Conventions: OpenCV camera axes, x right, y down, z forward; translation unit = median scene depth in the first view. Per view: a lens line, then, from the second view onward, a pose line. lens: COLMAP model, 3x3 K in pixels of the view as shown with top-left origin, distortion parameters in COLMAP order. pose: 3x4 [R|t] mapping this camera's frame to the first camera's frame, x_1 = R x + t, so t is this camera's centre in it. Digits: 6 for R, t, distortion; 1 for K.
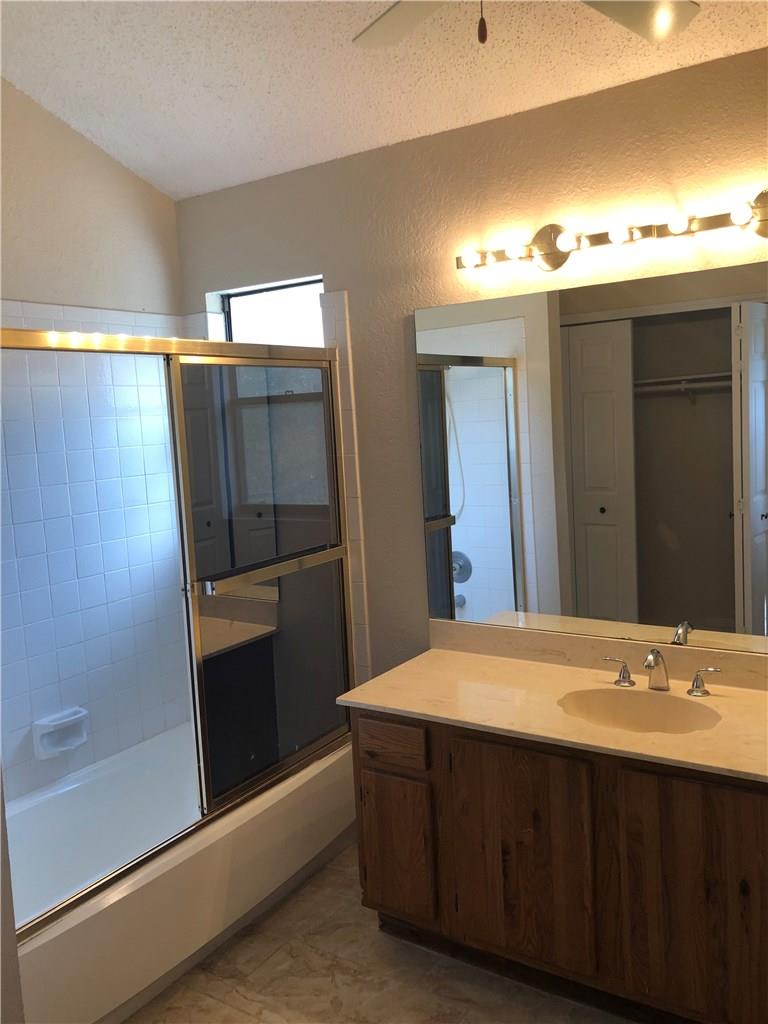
lens RADIAL K [[842.6, 0, 379.1], [0, 842.6, 504.7], [0, 0, 1]] dist [0.037639, -0.037959]
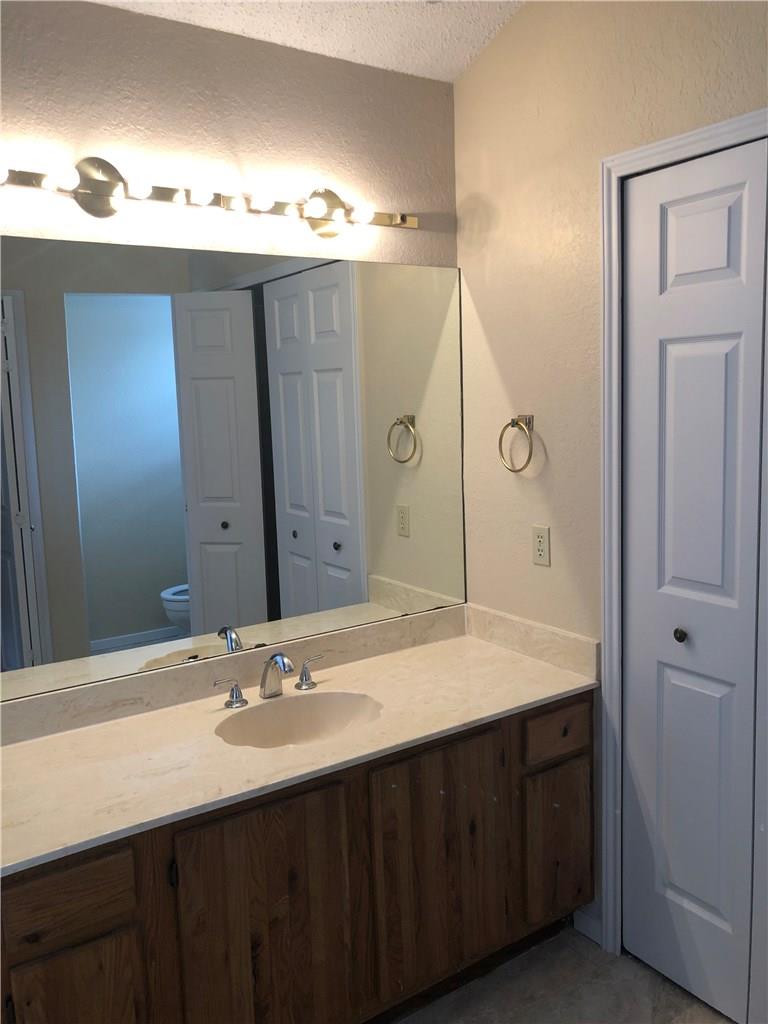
lens RADIAL K [[842.6, 0, 379.1], [0, 842.6, 504.7], [0, 0, 1]] dist [0.037639, -0.037959]
pose [[0.384793, -0.075004, 0.919951, -0.489378], [0.111996, 0.993123, 0.034125, -0.011043], [-0.916183, 0.089900, 0.390546, 0.535472]]
